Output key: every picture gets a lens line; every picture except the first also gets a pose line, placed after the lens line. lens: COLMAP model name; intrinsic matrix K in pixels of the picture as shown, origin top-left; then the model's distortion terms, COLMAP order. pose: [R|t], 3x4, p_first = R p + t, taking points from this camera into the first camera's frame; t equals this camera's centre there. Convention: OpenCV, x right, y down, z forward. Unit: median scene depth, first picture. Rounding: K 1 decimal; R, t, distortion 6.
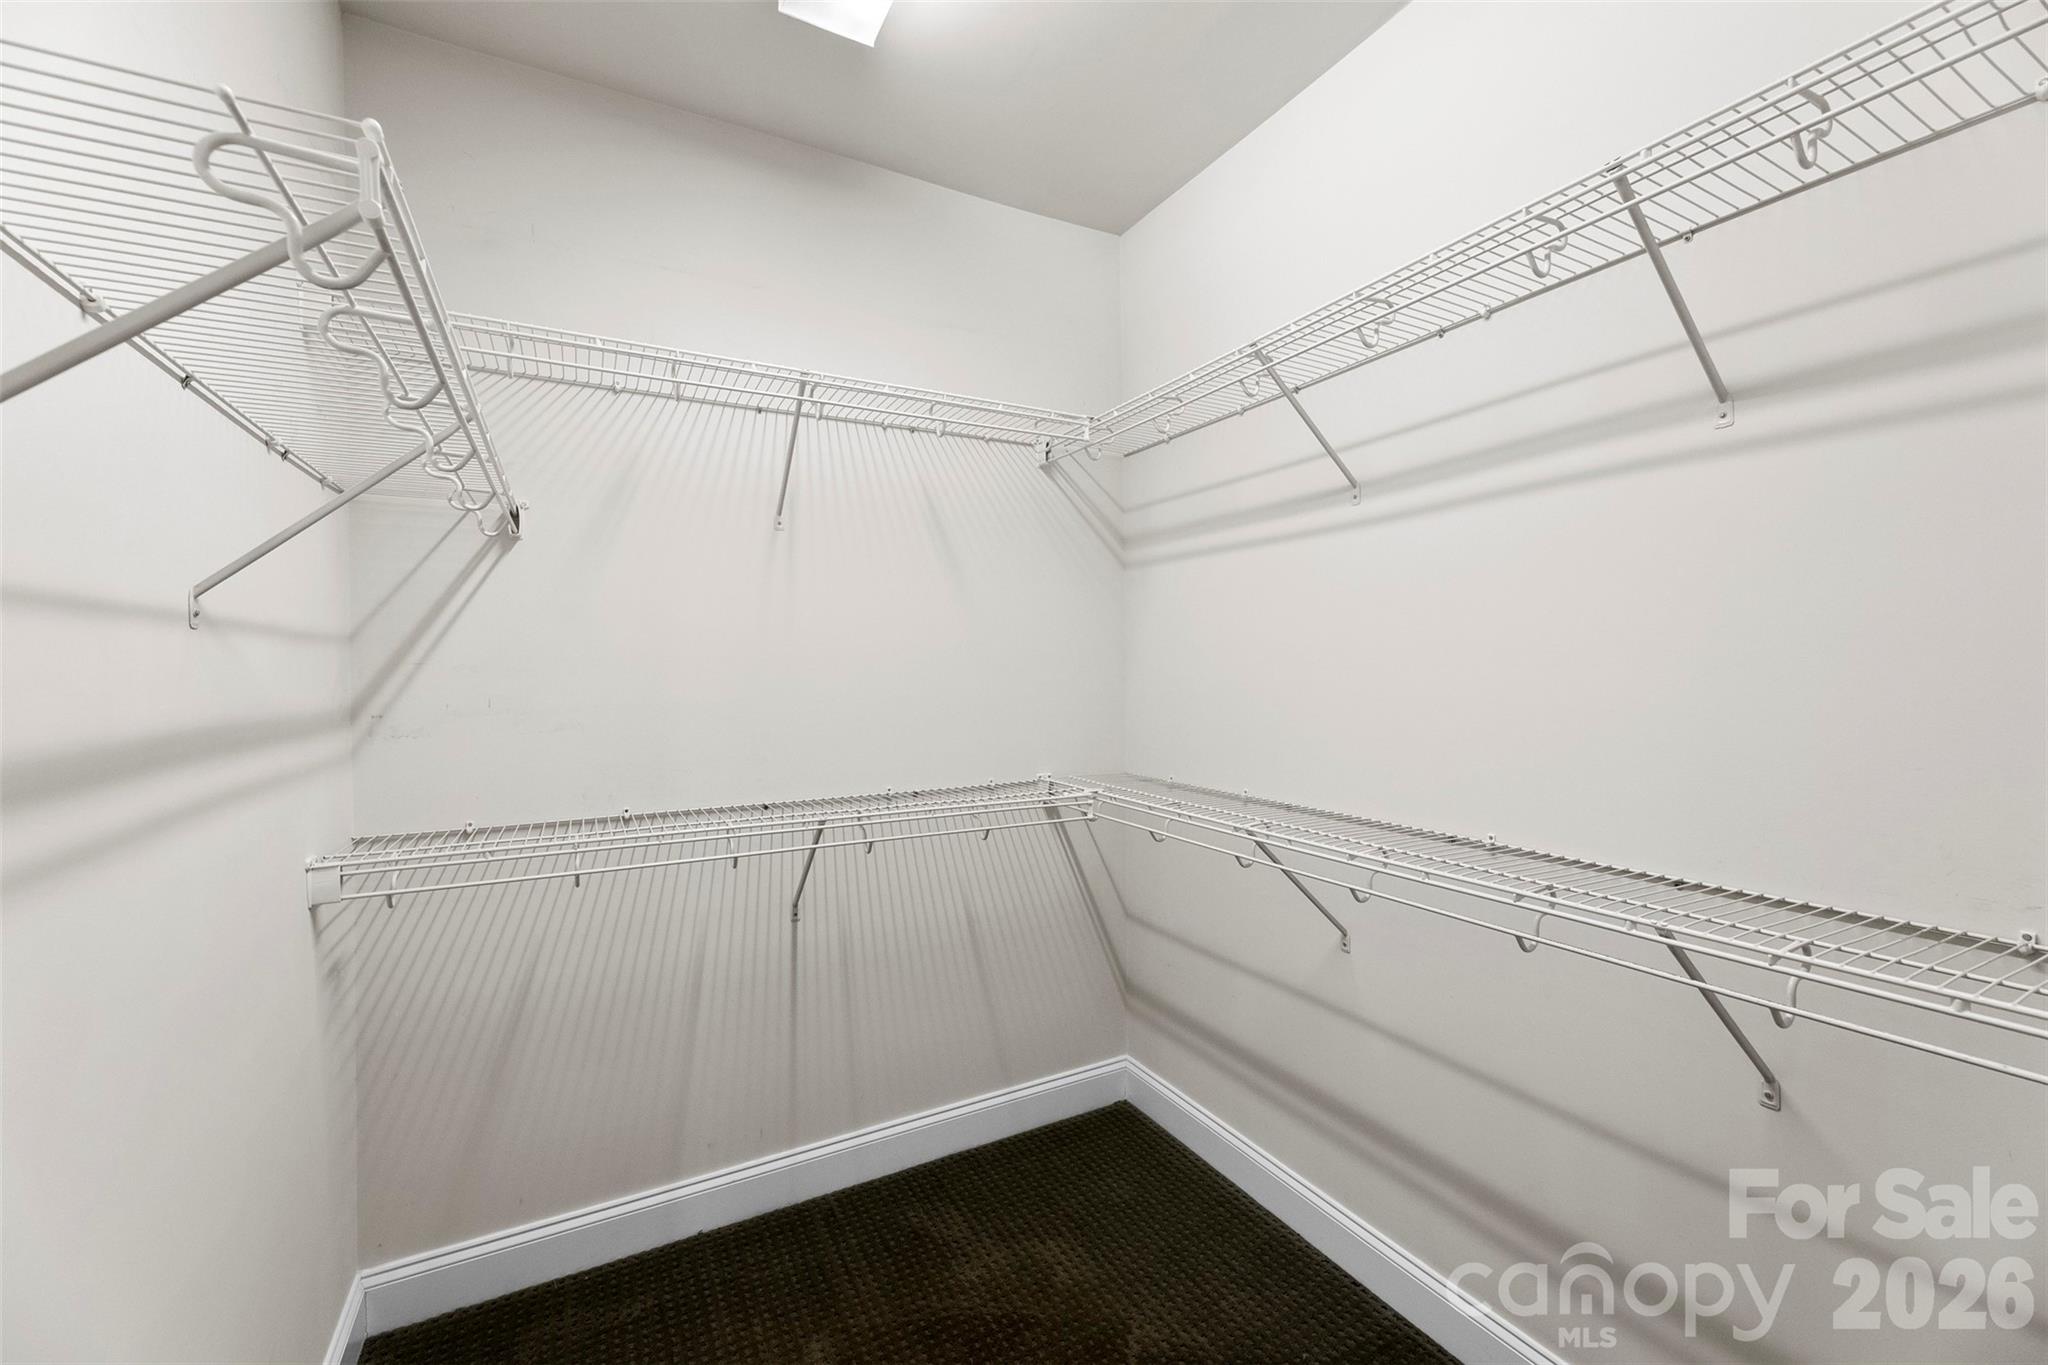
lens RADIAL K [[814.5, 0, 1024.0], [0, 814.5, 682.5], [0, 0, 1]] dist [0.001016, 0.000121]
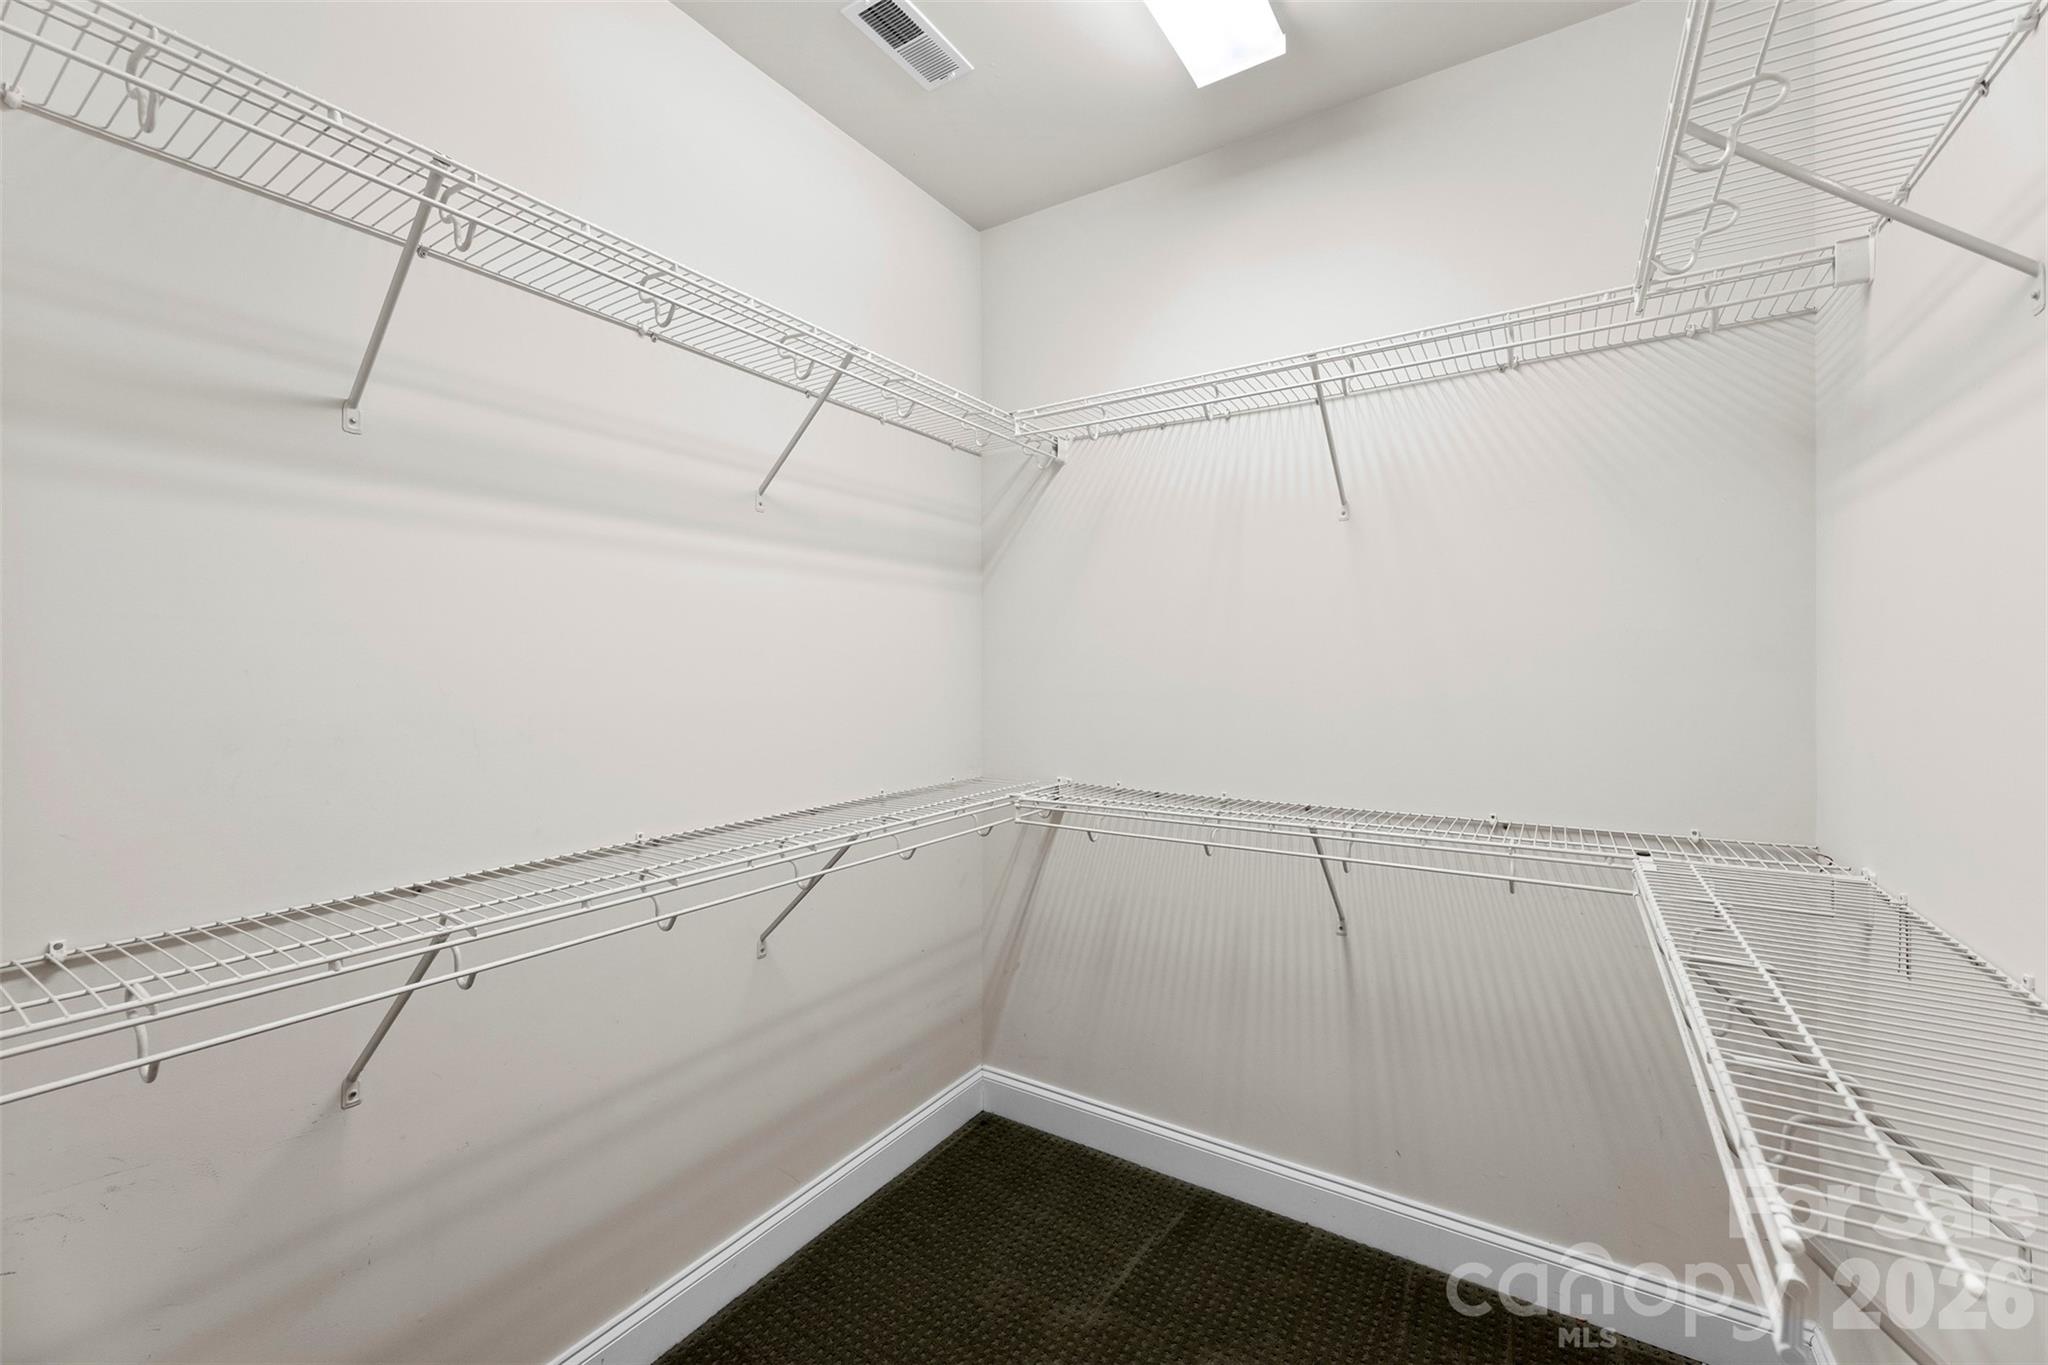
lens RADIAL K [[841.9, 0, 1024.0], [0, 841.9, 682.5], [0, 0, 1]] dist [0.012004, 0.000028]
pose [[0.486394, 0.020625, -0.873496, 0.457973], [-0.015709, 0.999766, 0.014859, -0.008385], [0.873598, 0.006494, 0.486604, 0.245085]]
